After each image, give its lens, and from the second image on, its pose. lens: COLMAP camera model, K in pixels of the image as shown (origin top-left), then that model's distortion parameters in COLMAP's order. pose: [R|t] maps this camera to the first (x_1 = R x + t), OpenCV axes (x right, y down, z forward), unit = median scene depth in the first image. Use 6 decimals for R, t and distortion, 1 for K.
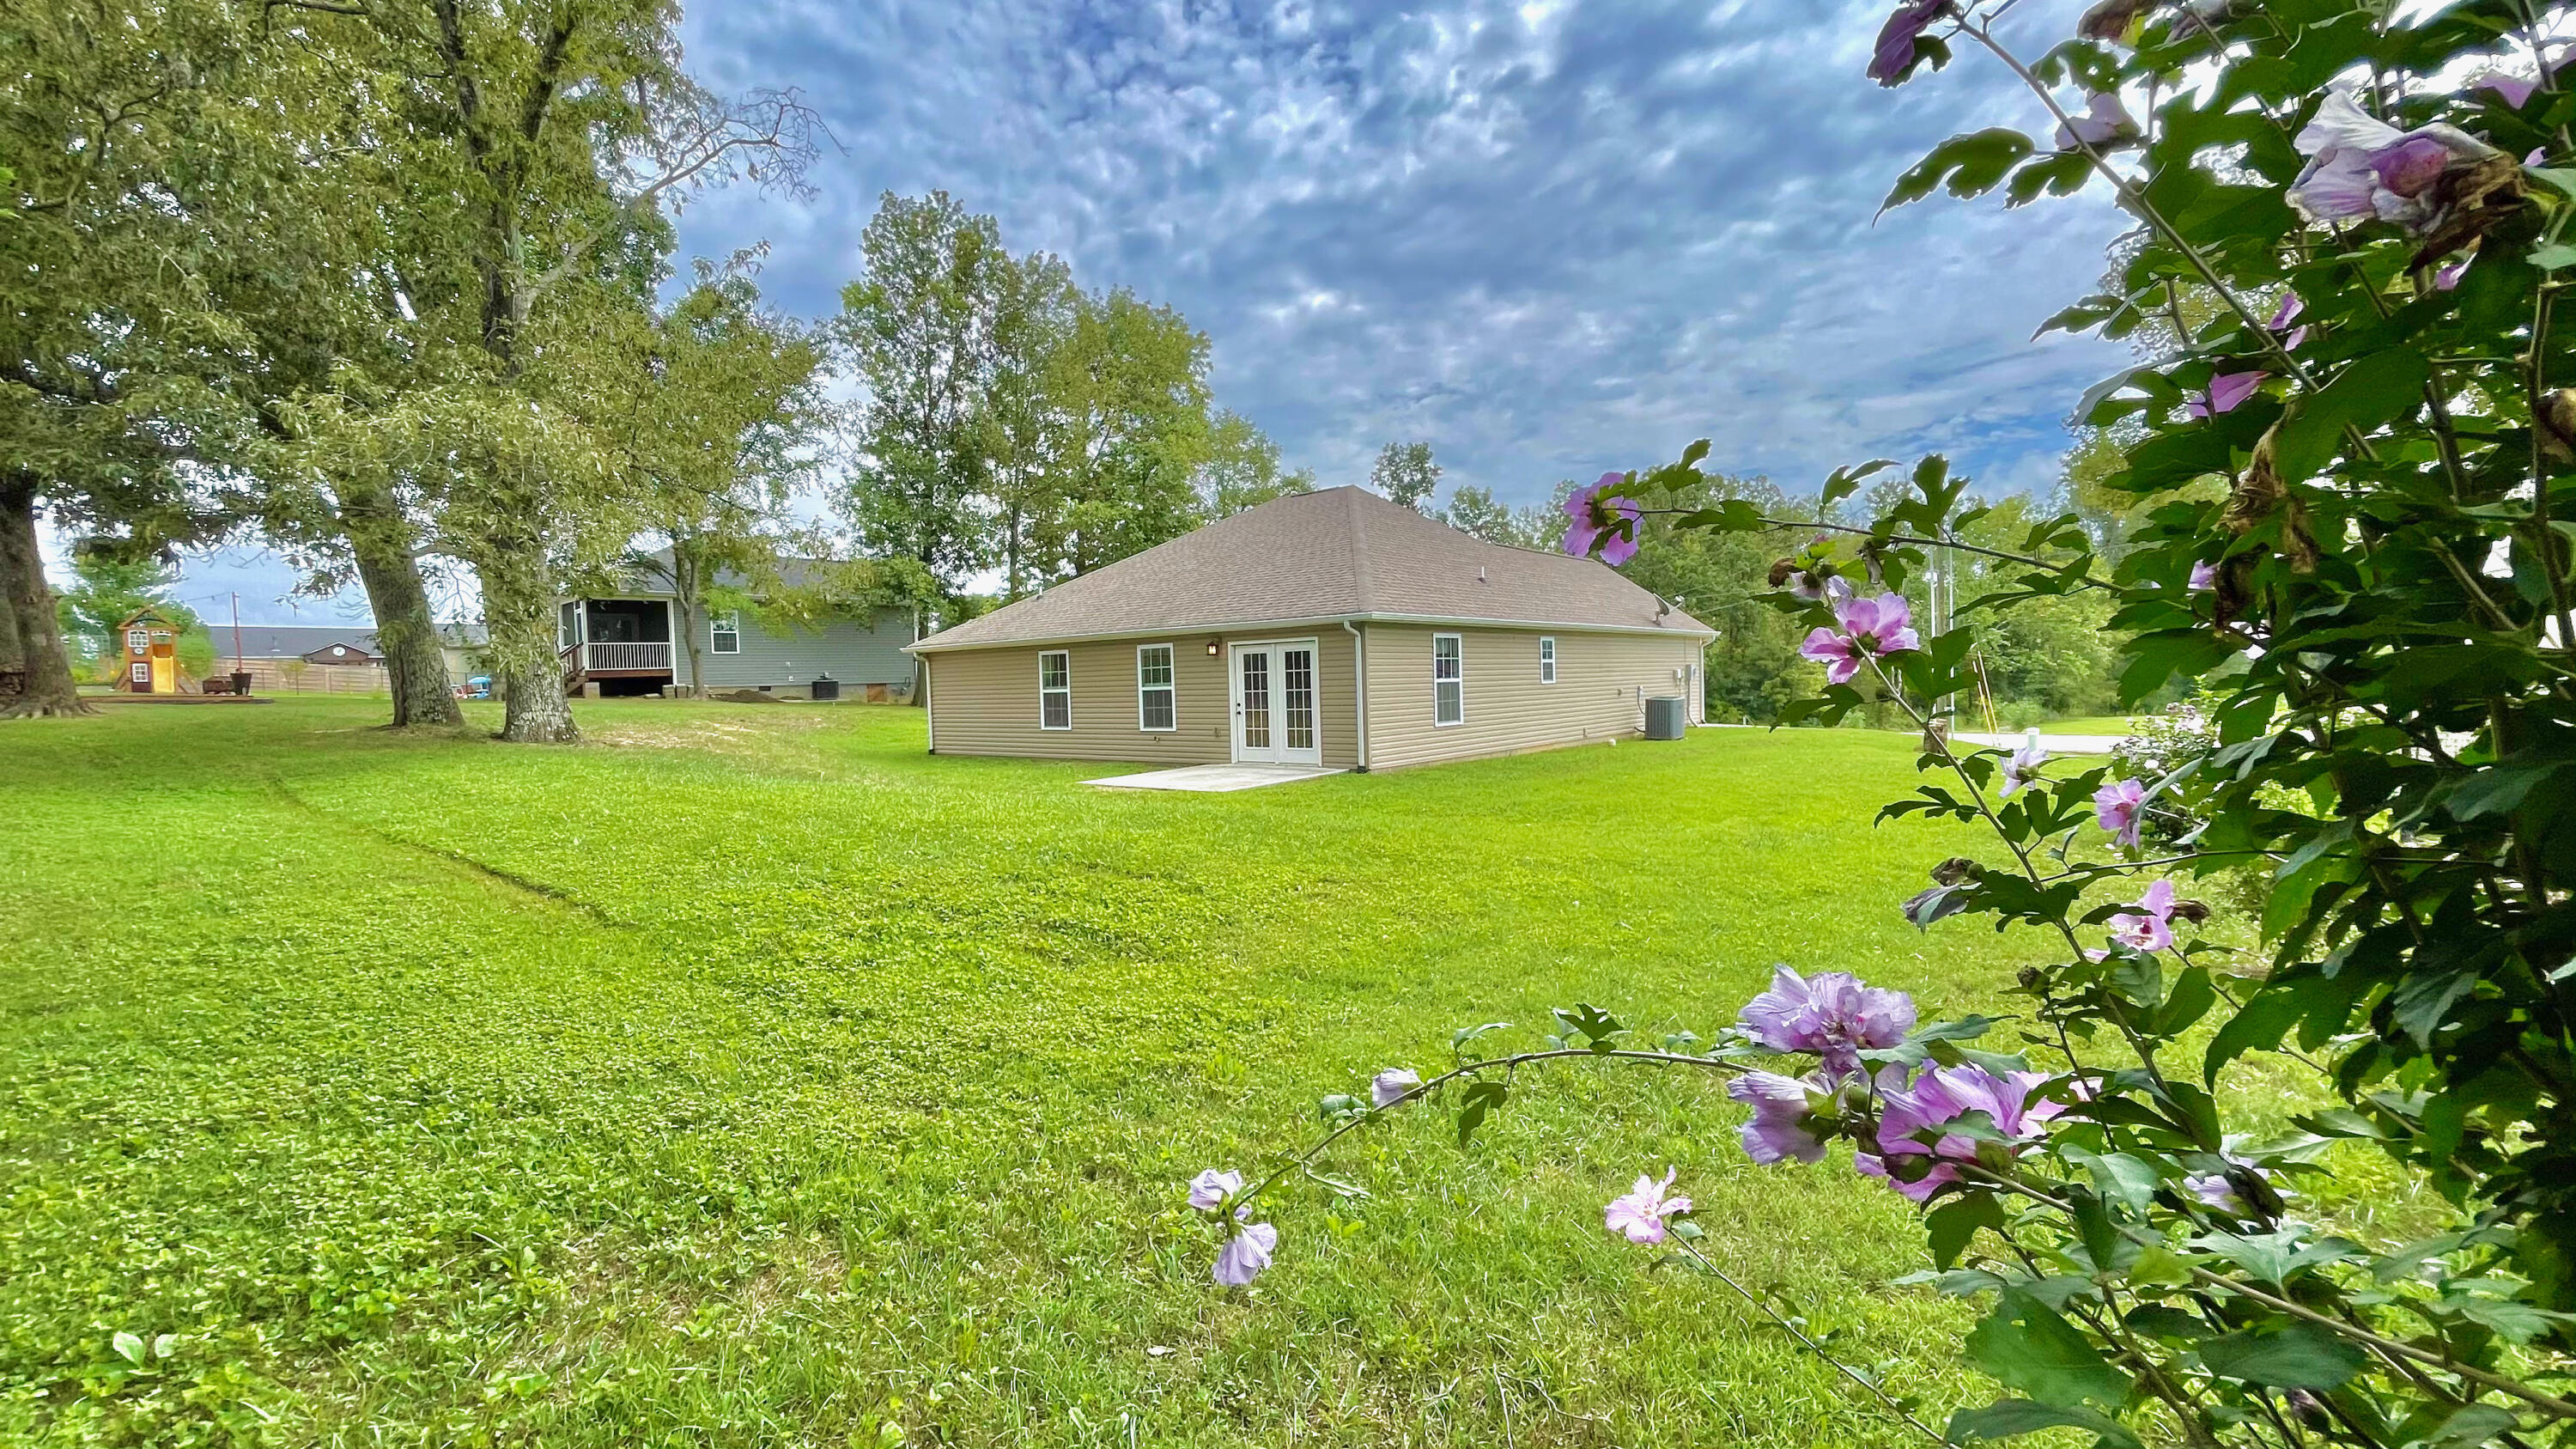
lens RADIAL K [[1058.8, 0, 1289.9], [0, 1058.8, 720.3], [0, 0, 1]] dist [-0.021960, -0.000221]
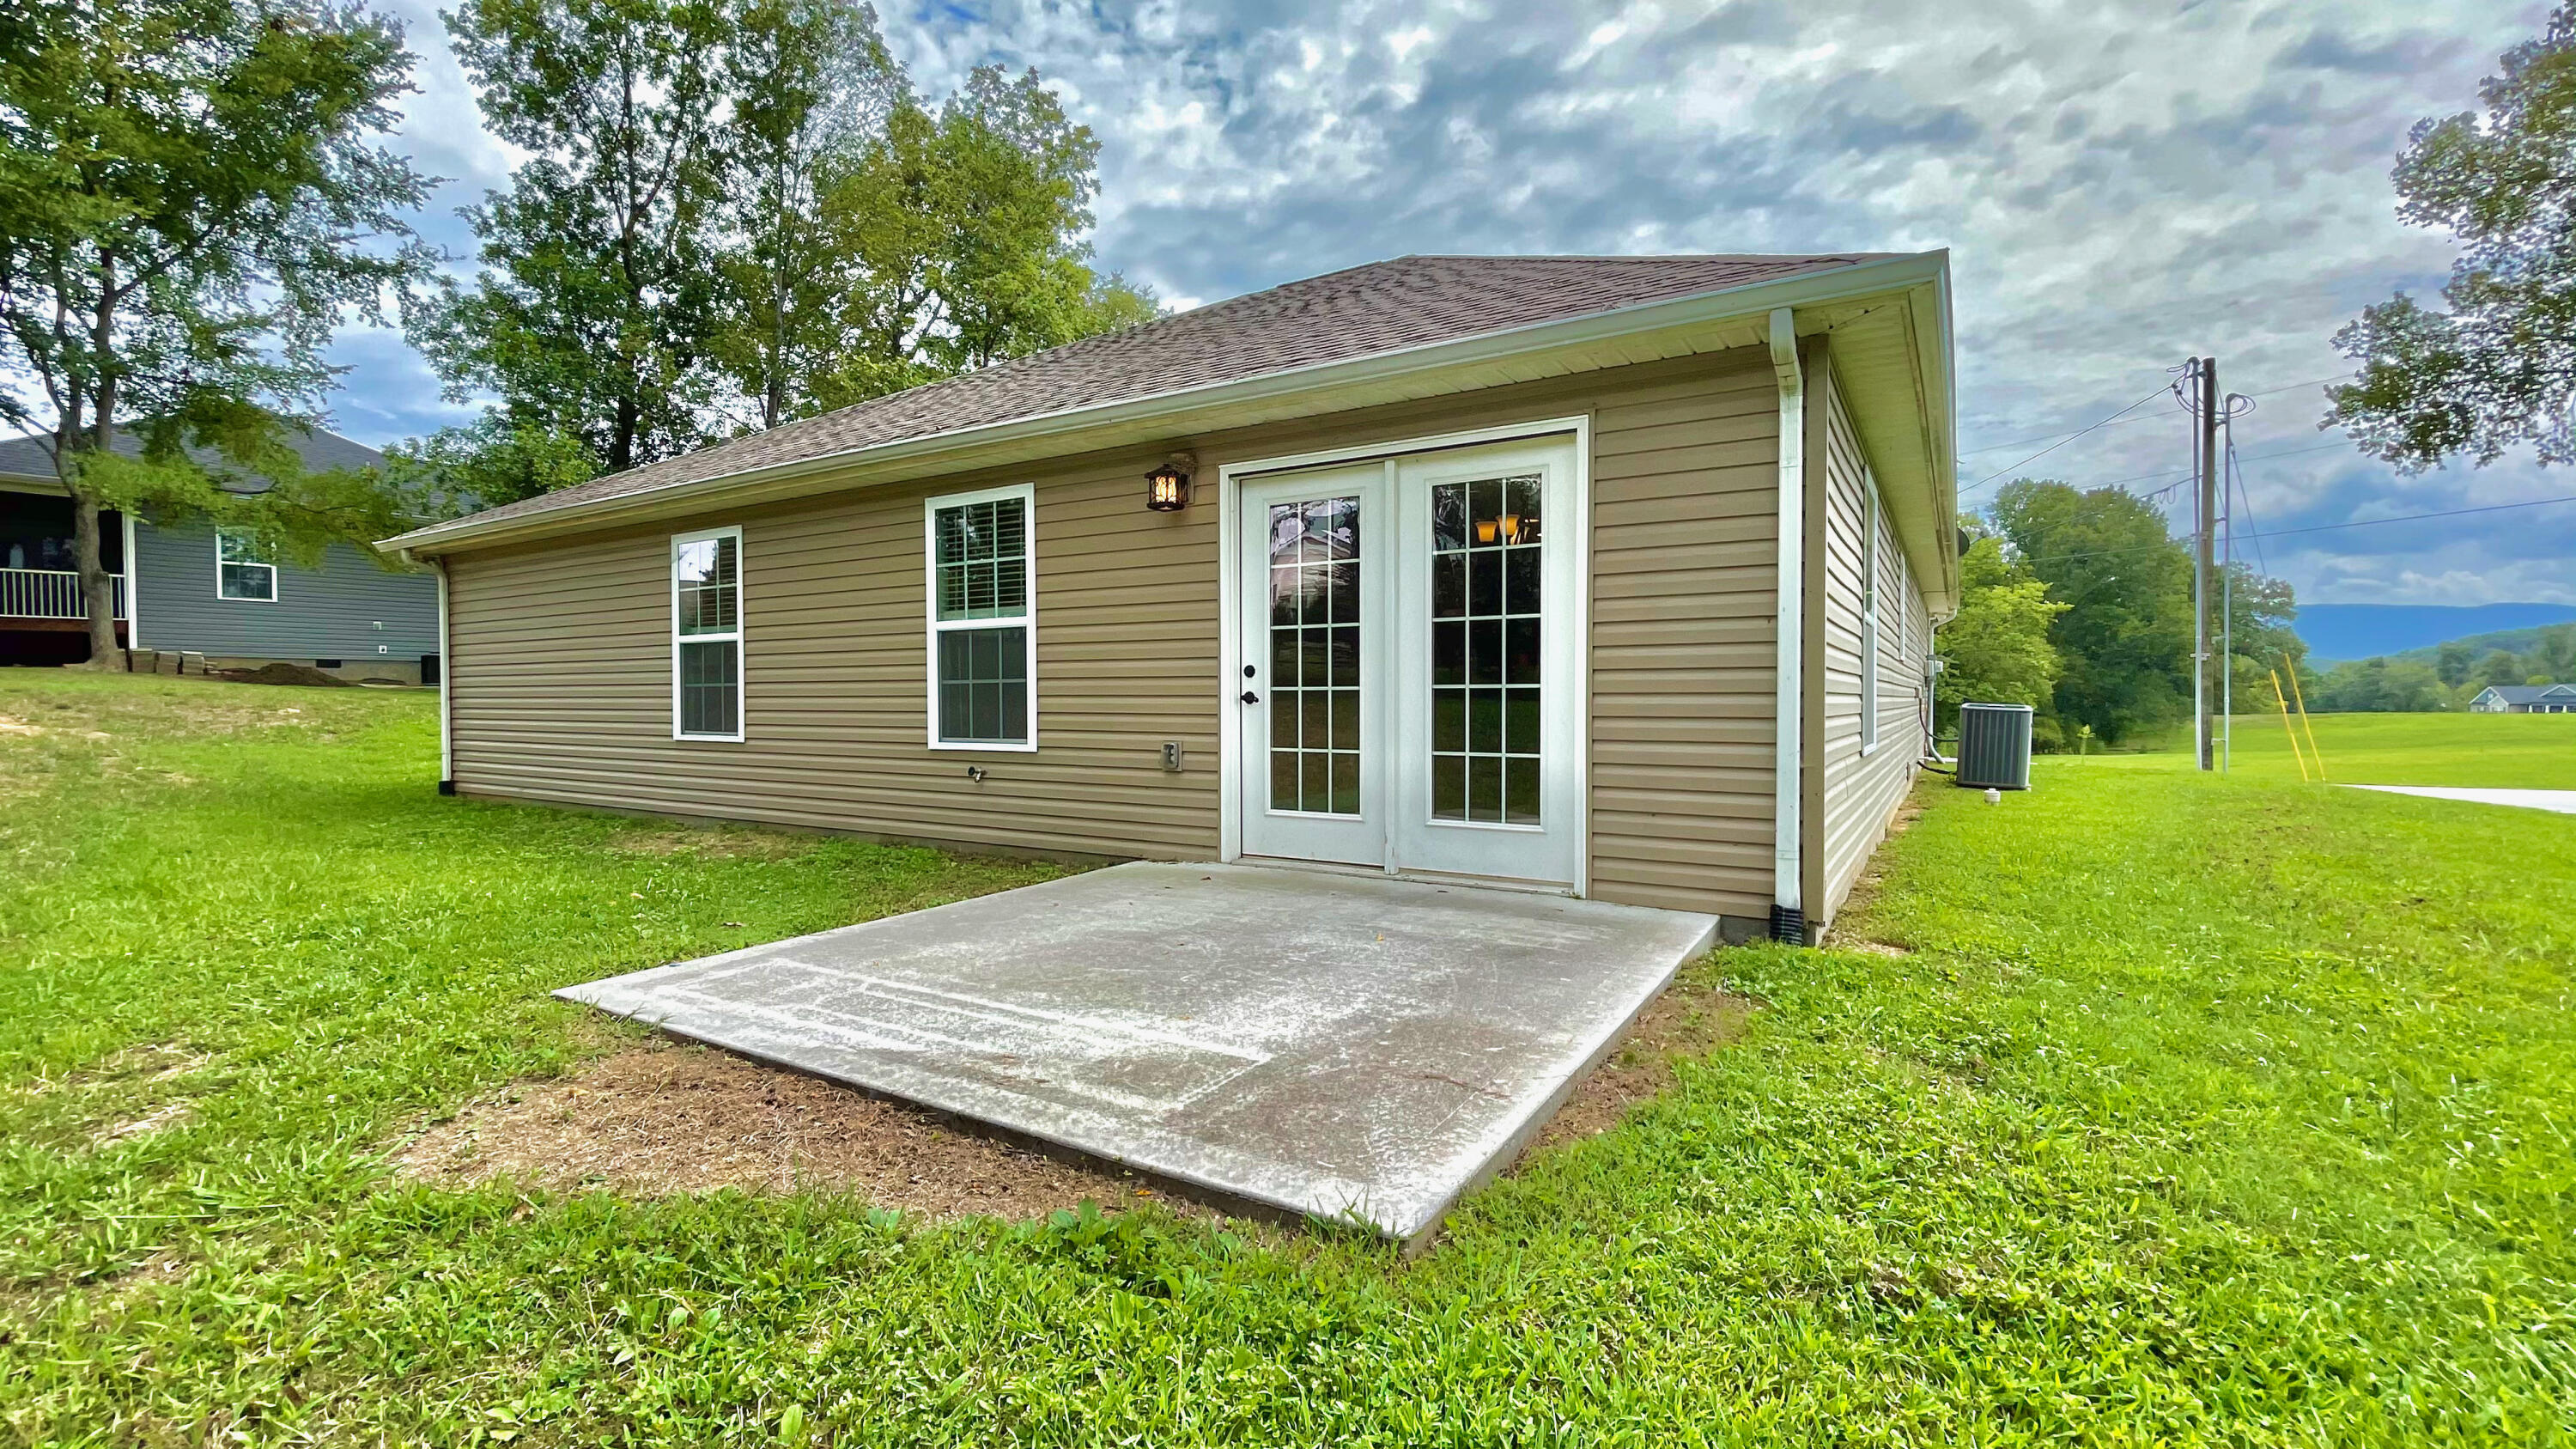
lens RADIAL K [[1058.8, 0, 1279.7], [0, 1058.8, 717.3], [0, 0, 1]] dist [-0.021960, -0.000221]
pose [[0.991092, 0.019464, 0.131750, -0.075460], [-0.017314, 0.999698, -0.017446, 0.003809], [-0.132049, 0.015009, 0.991130, 0.655975]]
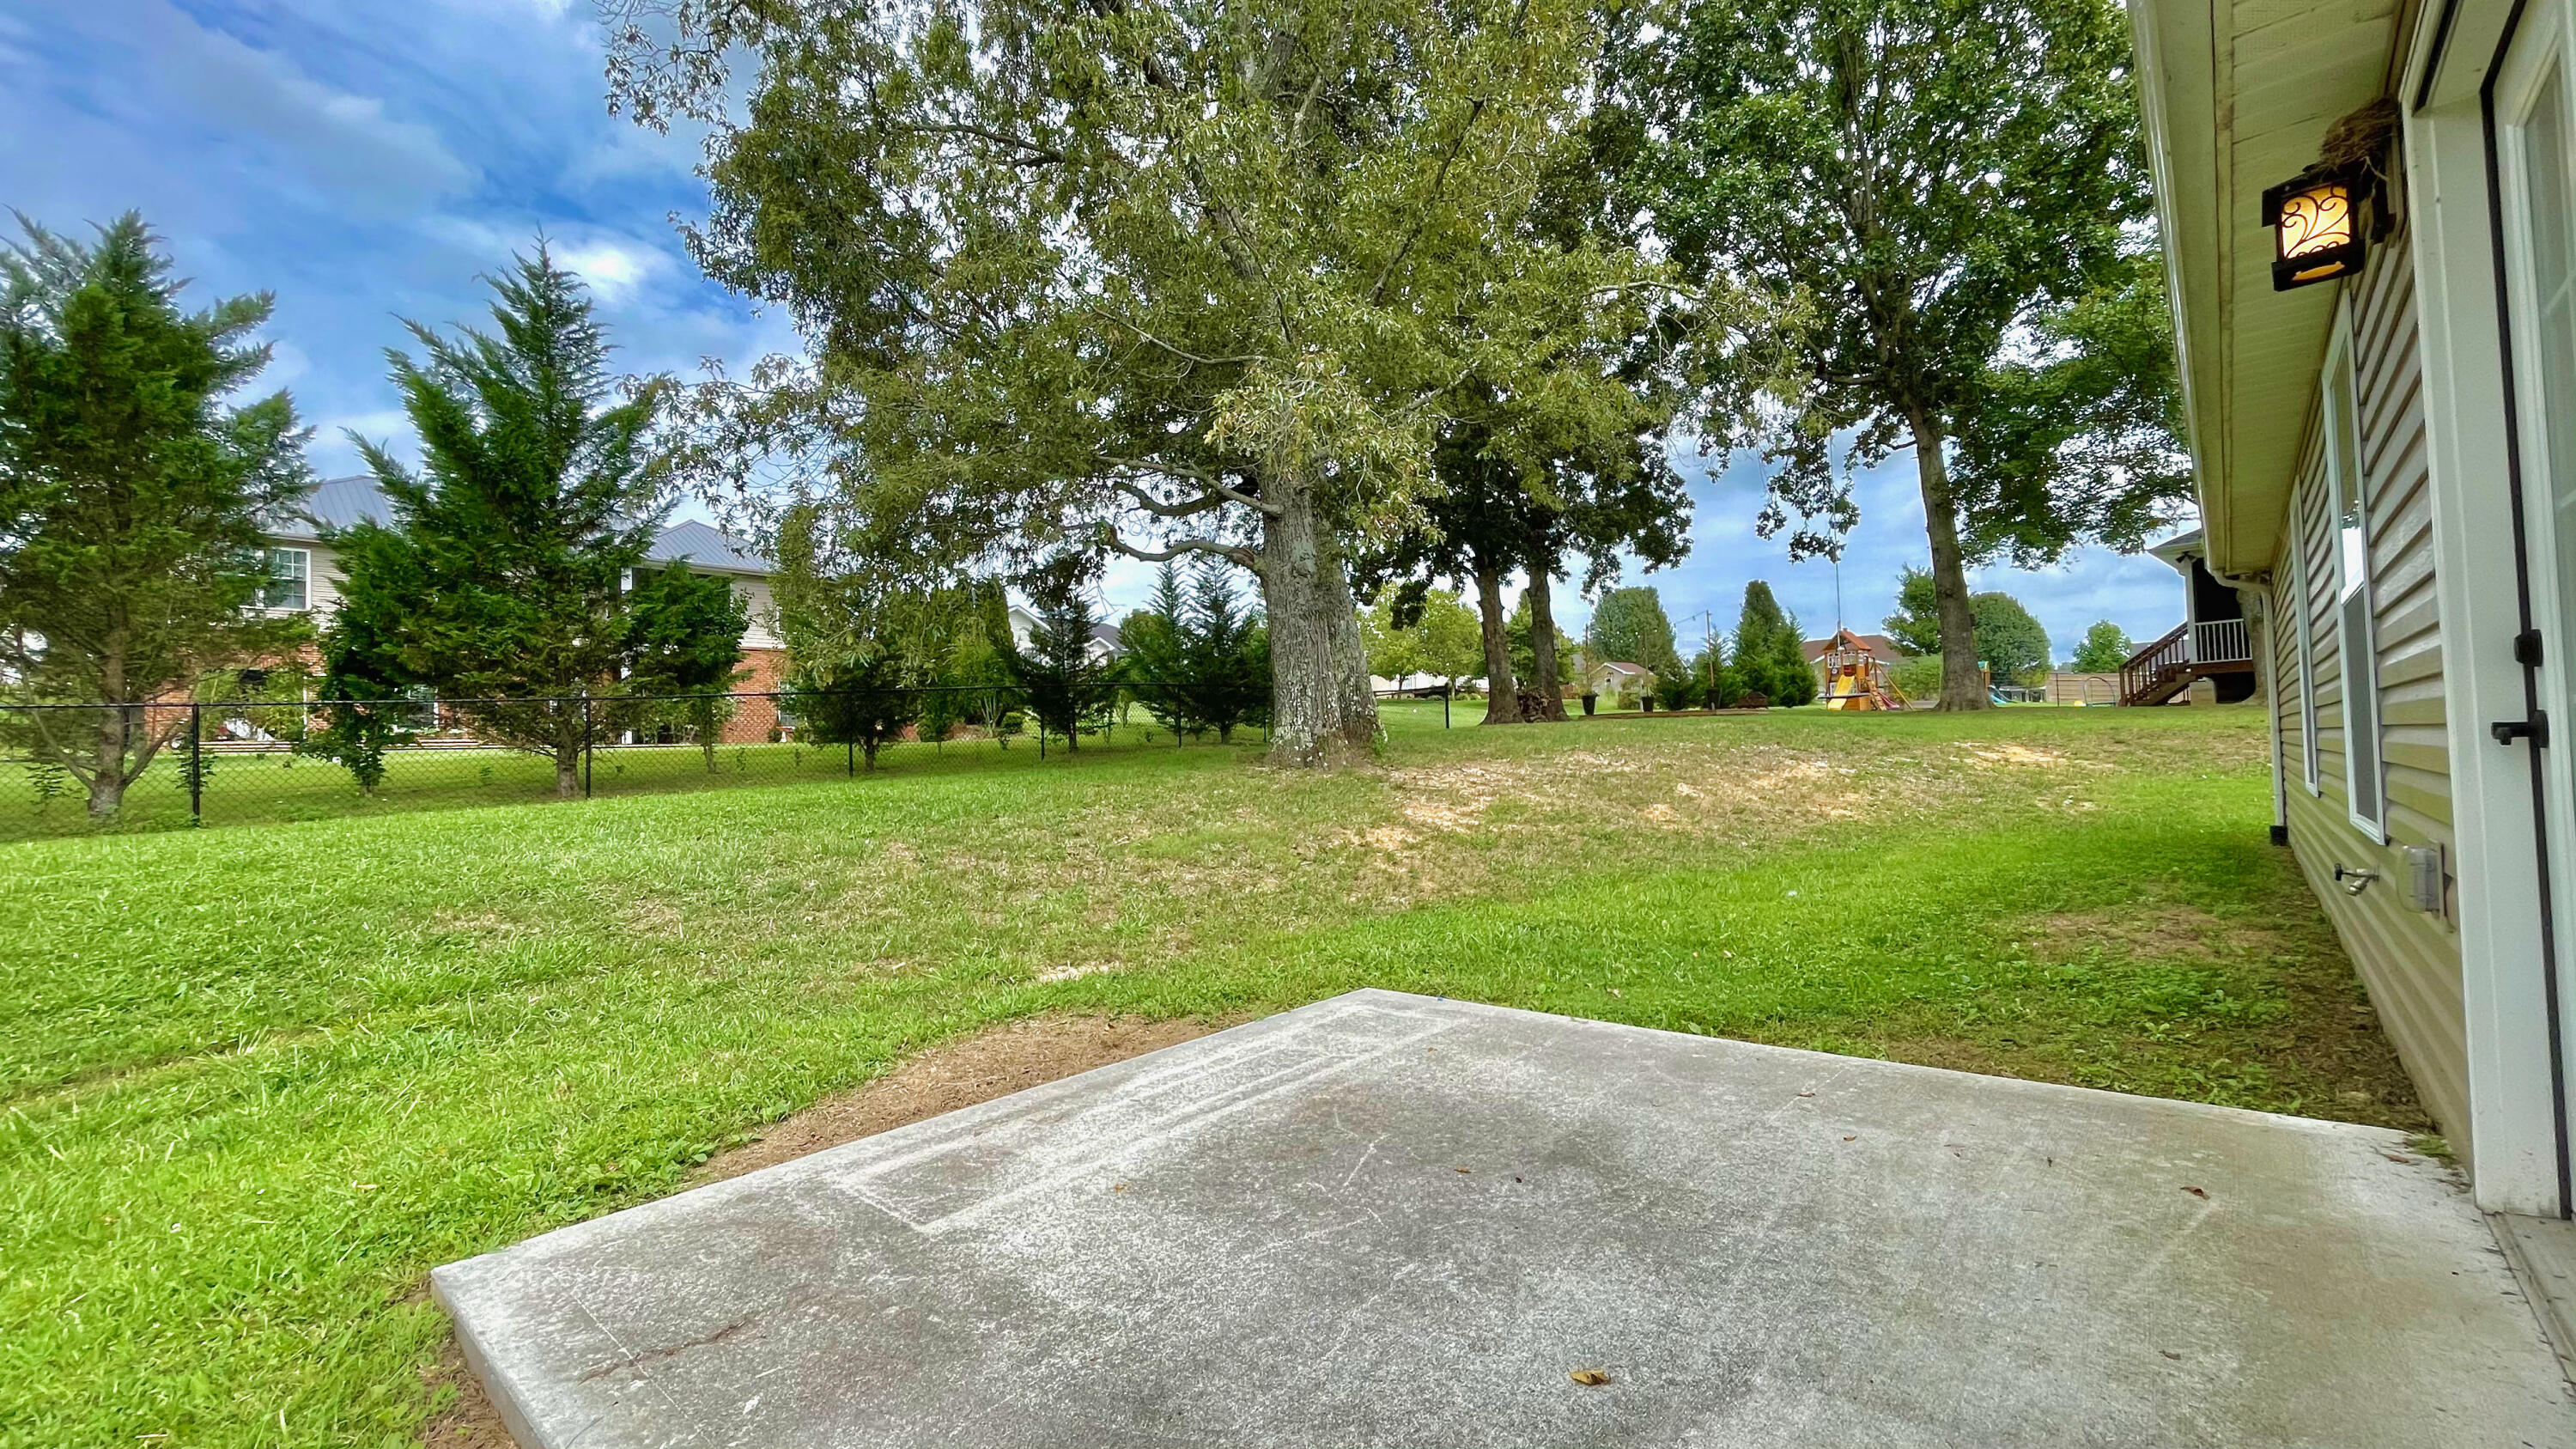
lens RADIAL K [[1058.8, 0, 1282.2], [0, 1058.8, 722.9], [0, 0, 1]] dist [-0.021960, -0.000221]
pose [[-0.023890, -0.005535, -0.999699, 0.052995], [-0.010121, 0.999935, -0.005295, -0.005521], [0.999663, 0.009991, -0.023945, 0.839484]]
